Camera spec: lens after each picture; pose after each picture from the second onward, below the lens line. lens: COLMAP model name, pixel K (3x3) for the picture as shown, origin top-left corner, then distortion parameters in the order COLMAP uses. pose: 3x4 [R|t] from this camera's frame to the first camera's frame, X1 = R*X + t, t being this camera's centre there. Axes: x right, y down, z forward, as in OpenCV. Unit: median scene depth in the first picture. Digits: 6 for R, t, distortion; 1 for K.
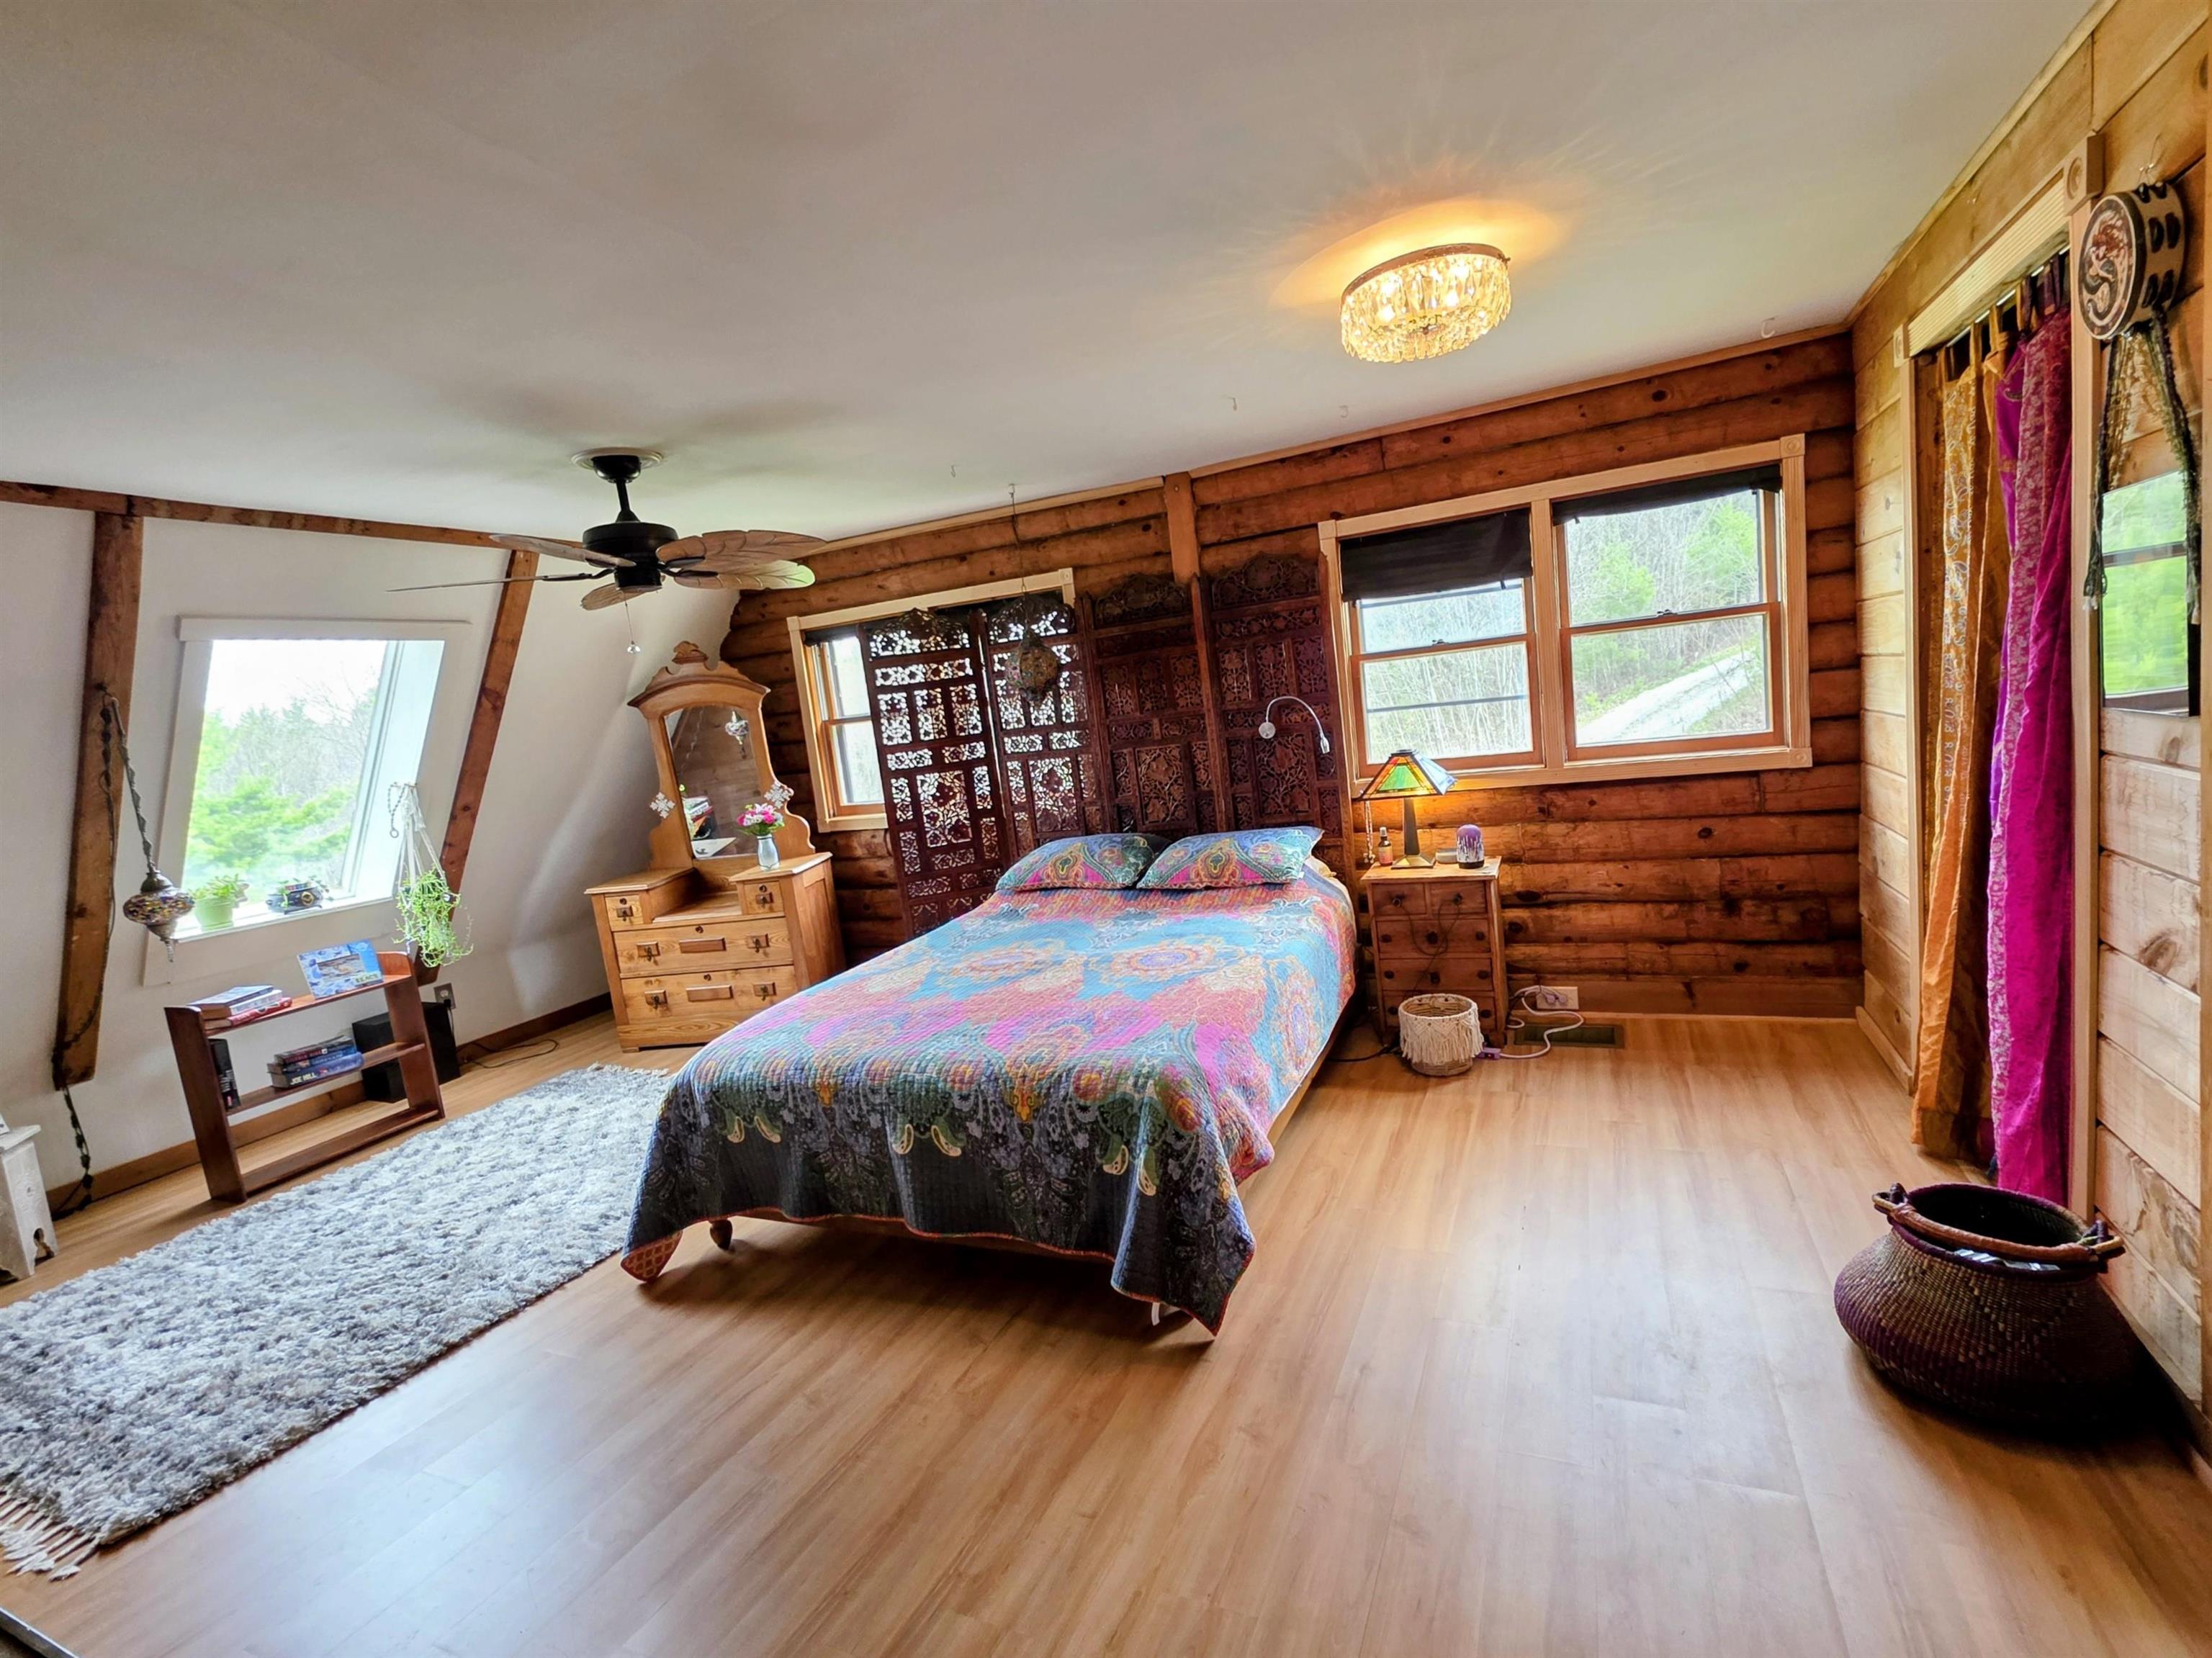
lens RADIAL K [[1024.0, 0, 1105.8], [0, 1024.0, 837.6], [0, 0, 1]] dist [0.000701, -0.000832]
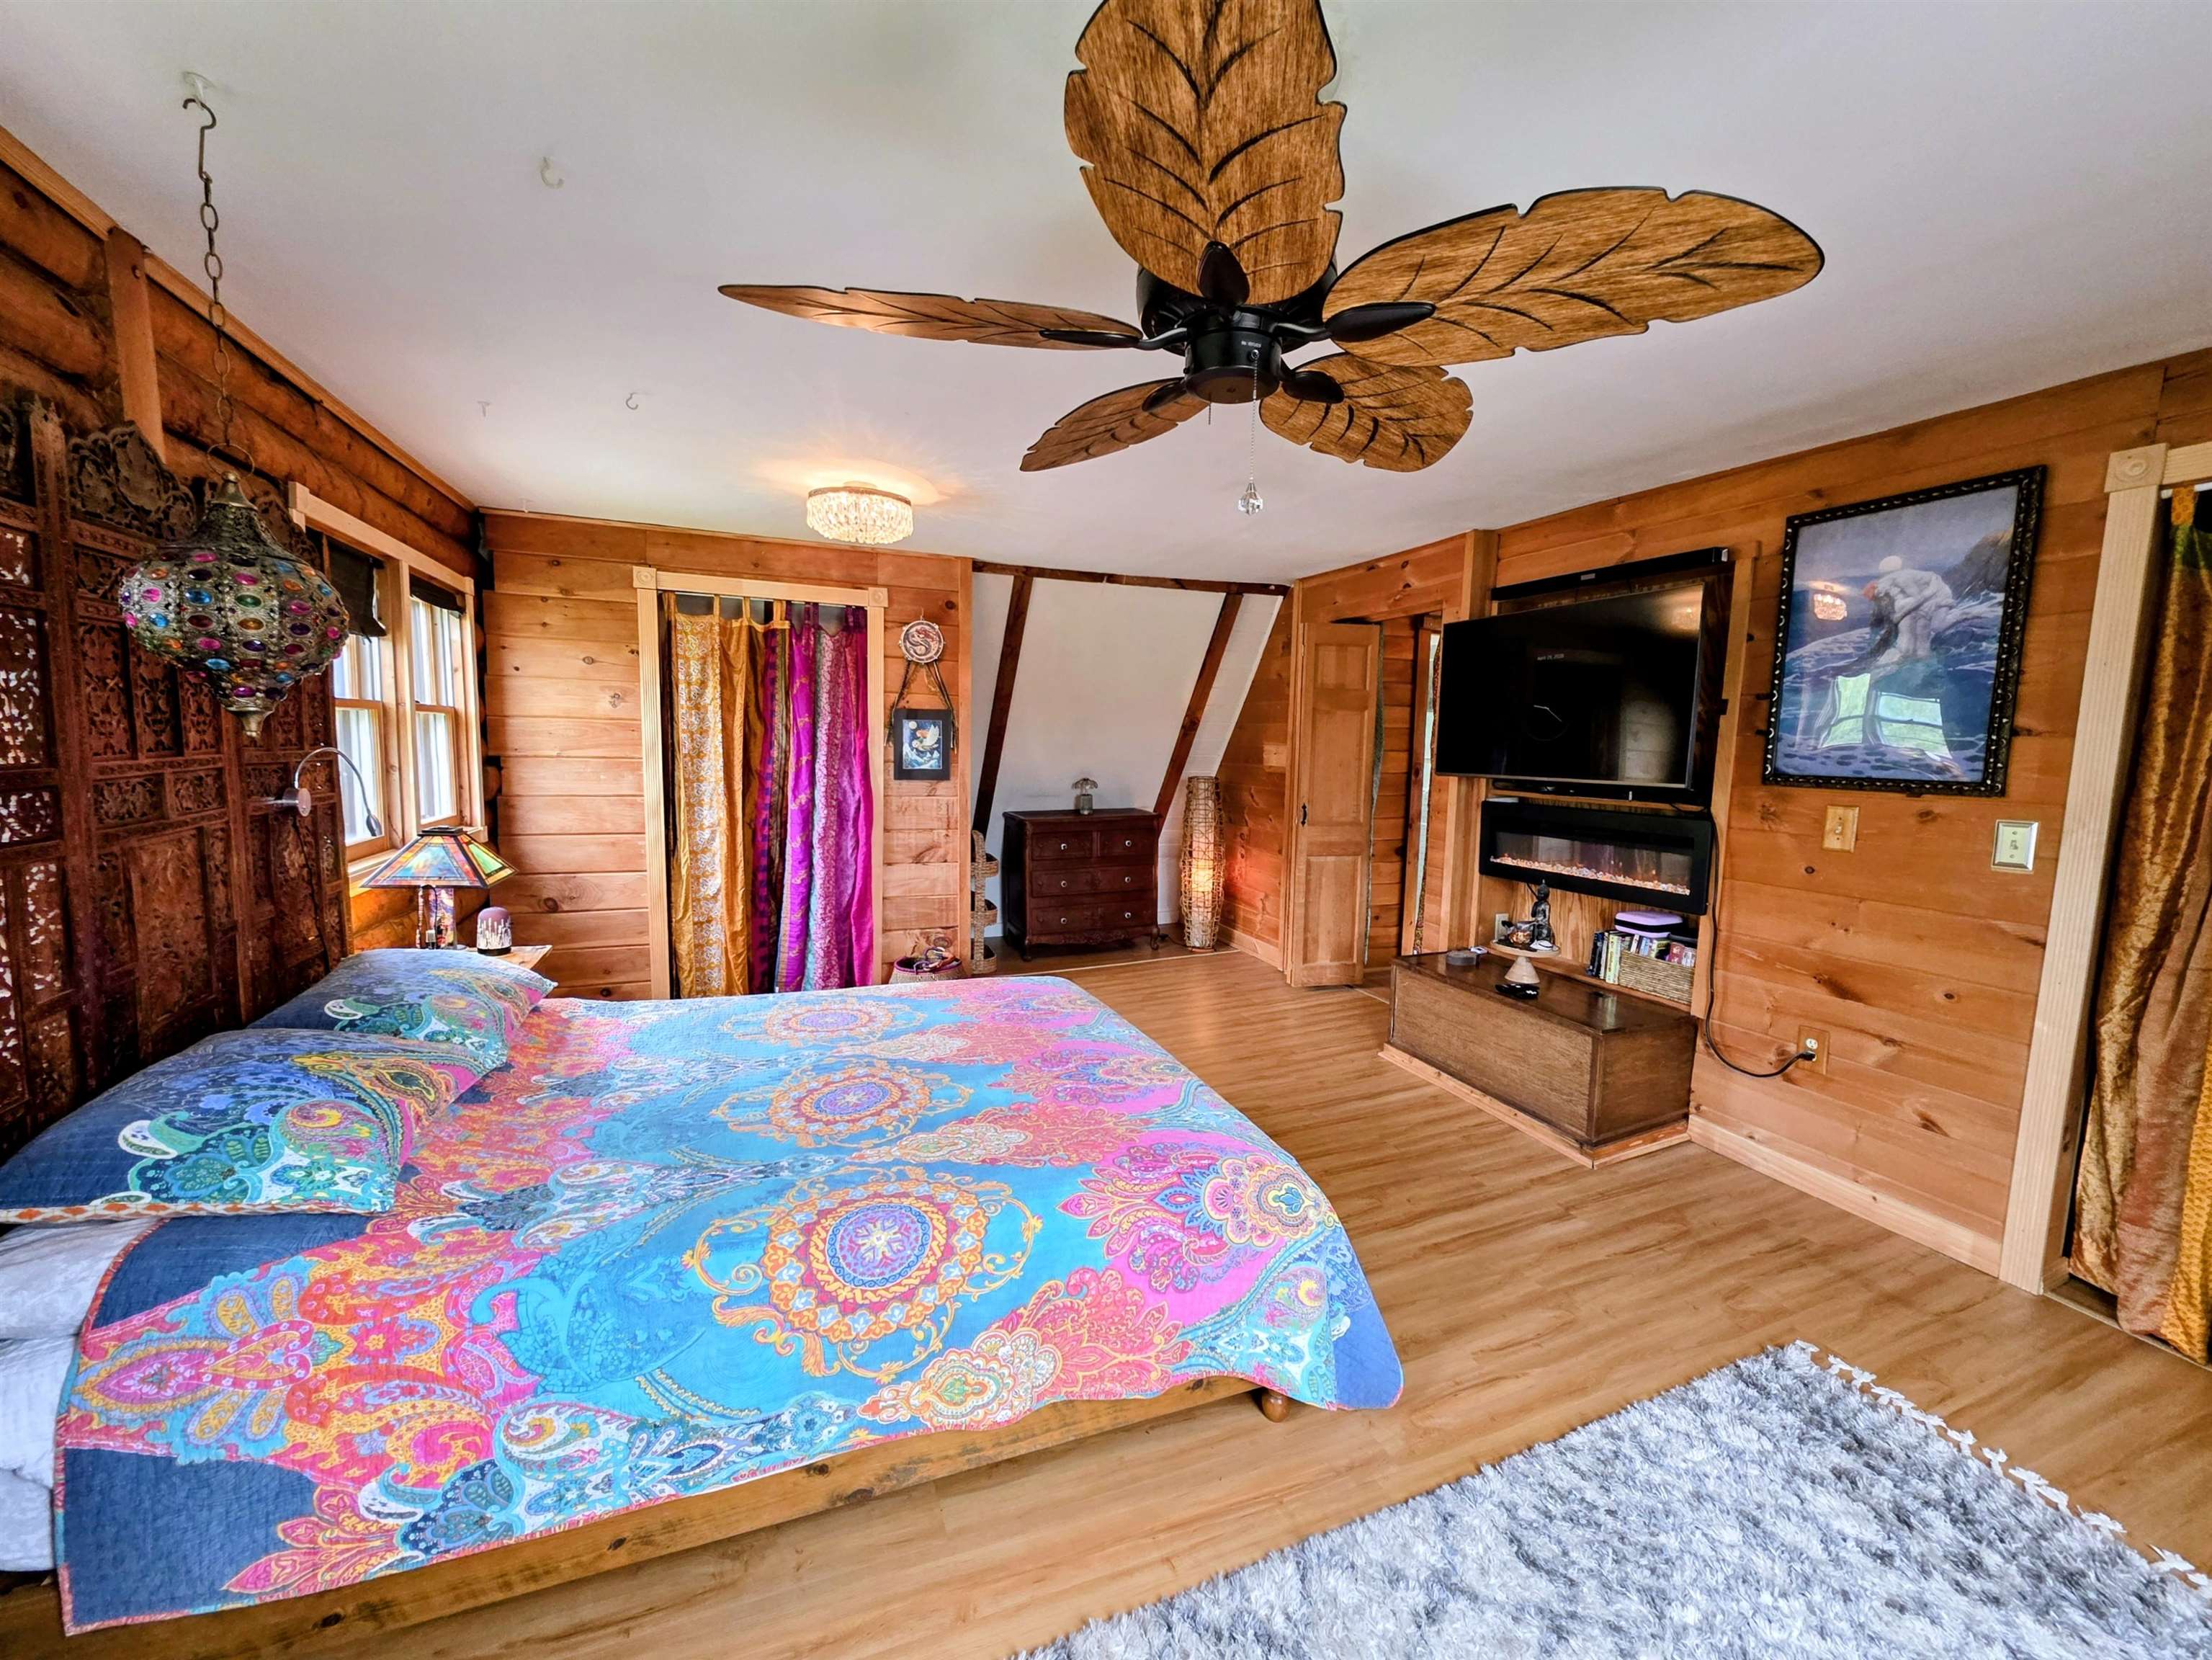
lens RADIAL K [[892.0, 0, 1116.0], [0, 892.0, 830.7], [0, 0, 1]] dist [0.000847, 0.000107]
pose [[-0.732905, 0.024473, 0.679890, -0.584515], [0.140715, 0.983196, 0.116297, -0.091344], [-0.665619, 0.180906, -0.724033, 1.172381]]
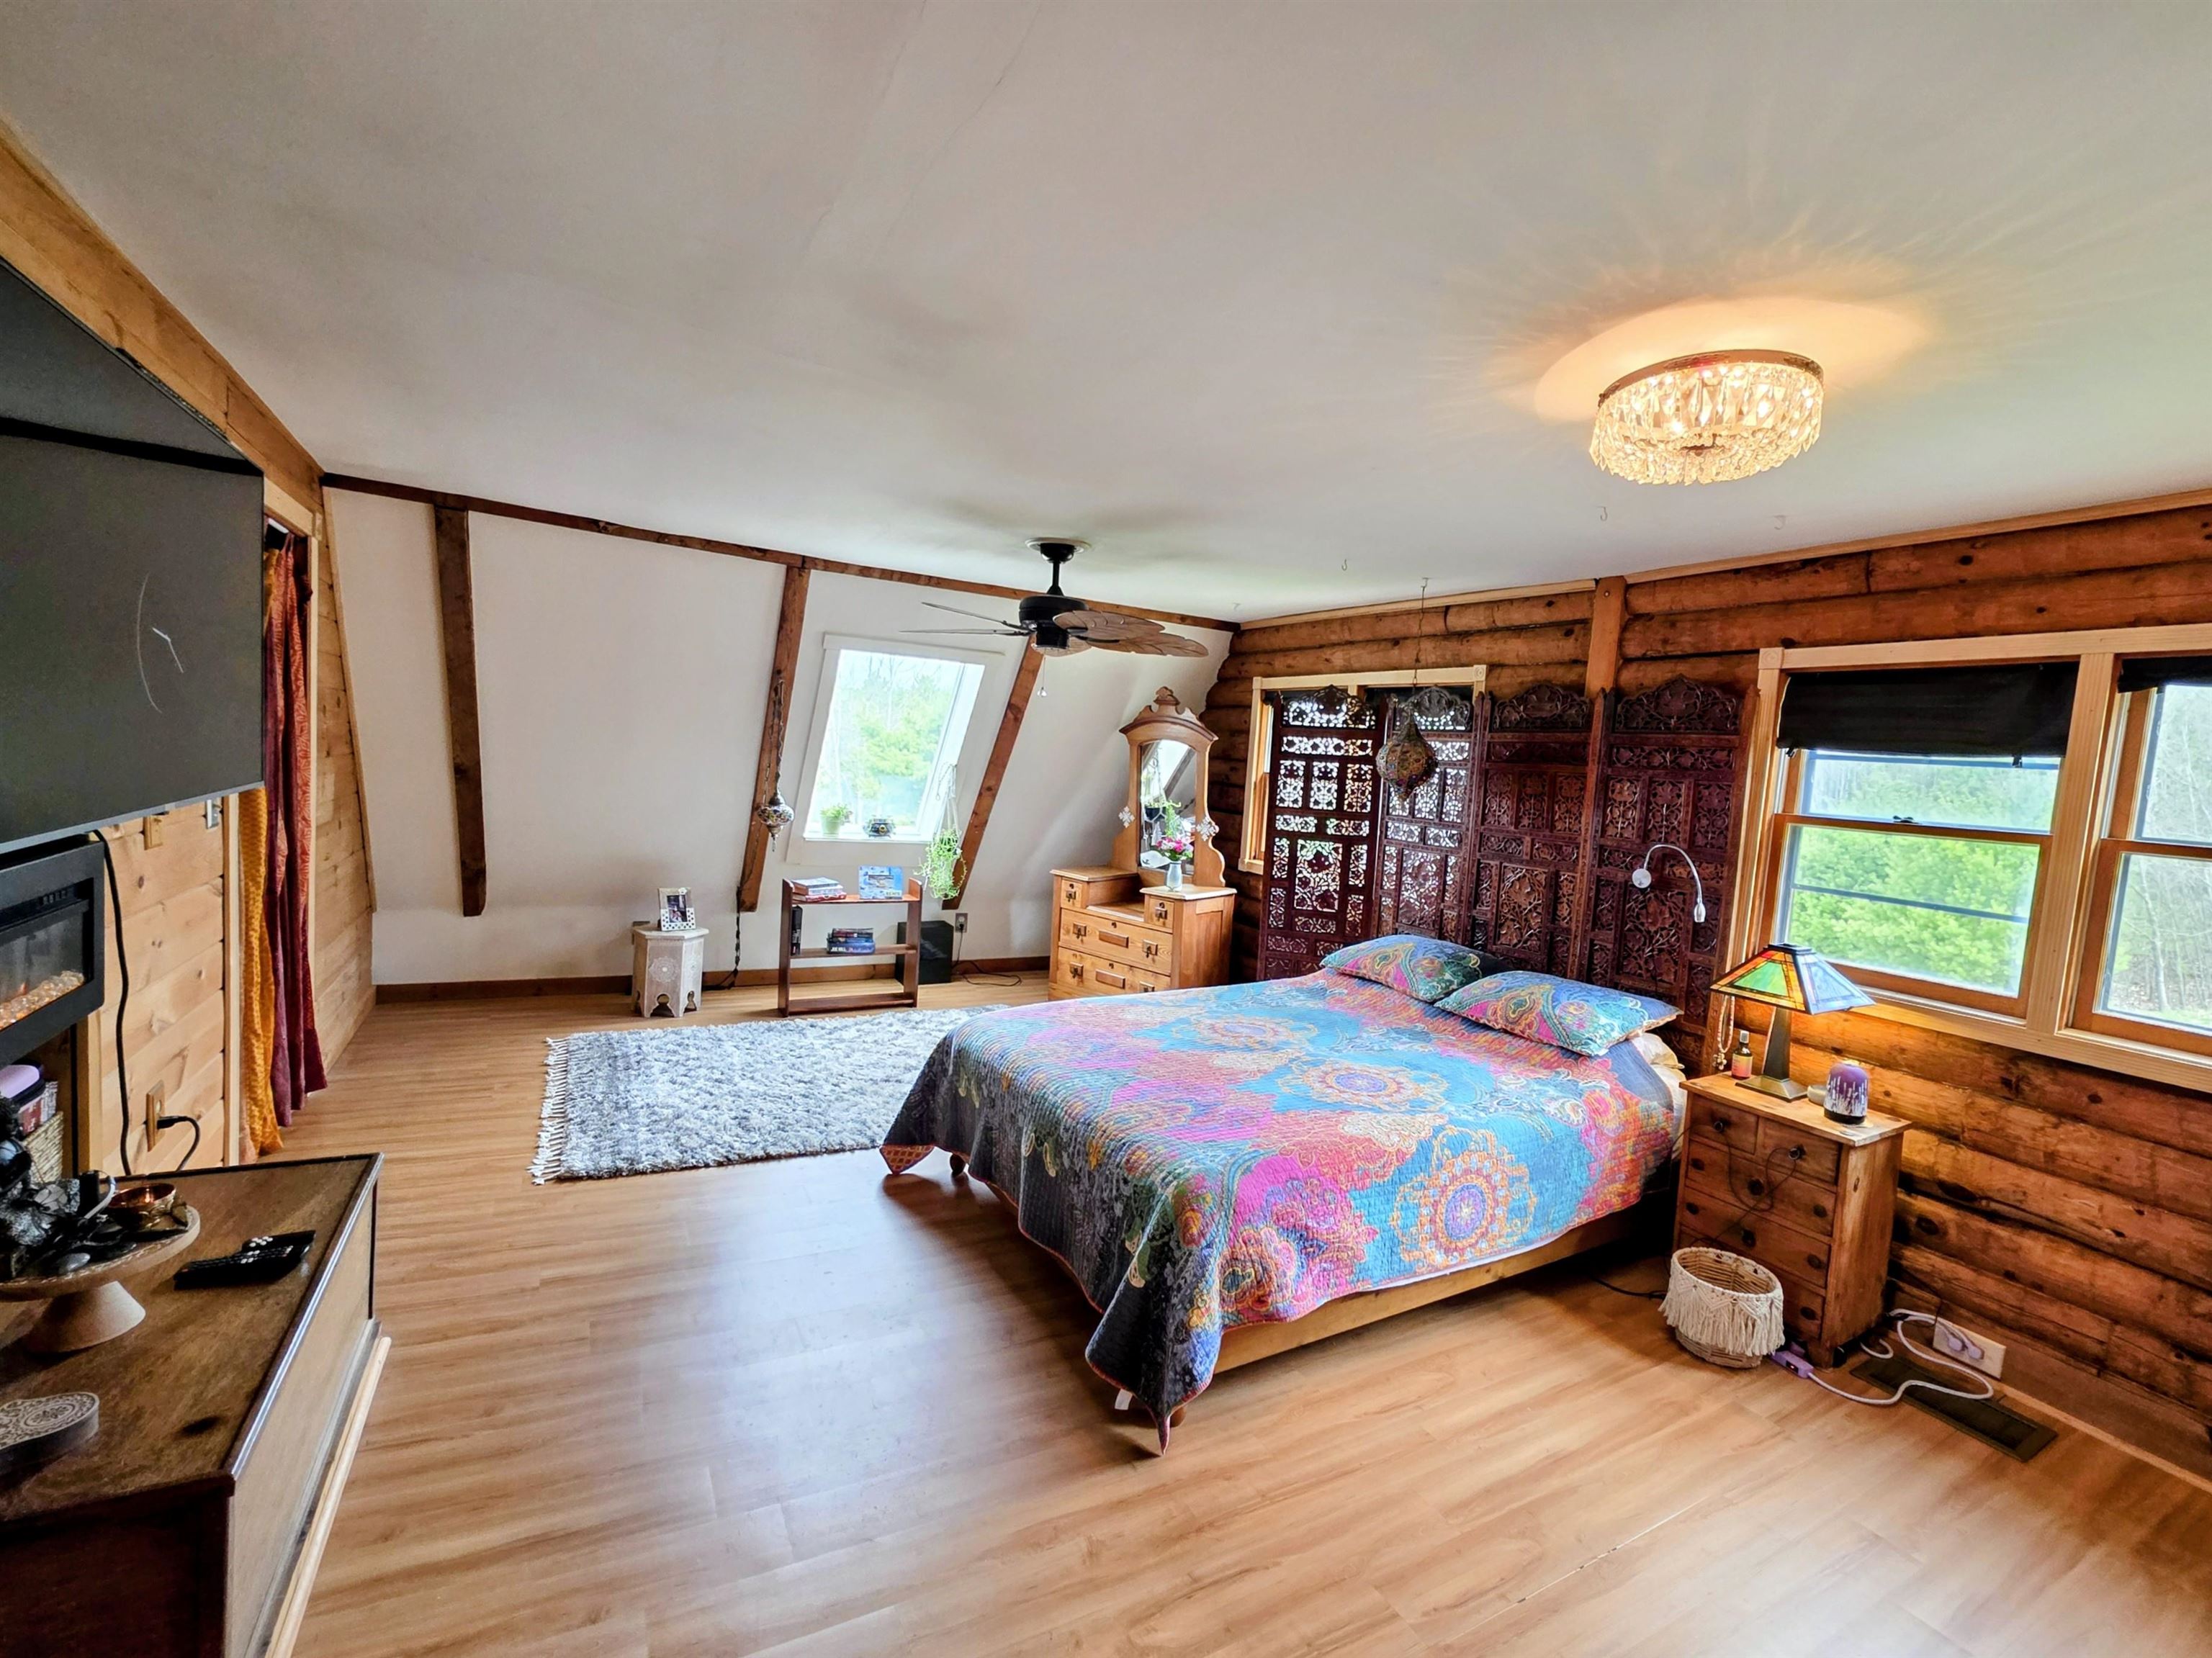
lens RADIAL K [[970.1, 0, 1105.2], [0, 970.1, 835.4], [0, 0, 1]] dist [0.000065, 0.001651]
pose [[0.785180, 0.217179, -0.579936, 0.292243], [-0.234631, 0.970998, 0.045958, -0.078226], [0.573097, 0.099986, 0.813365, 0.083647]]
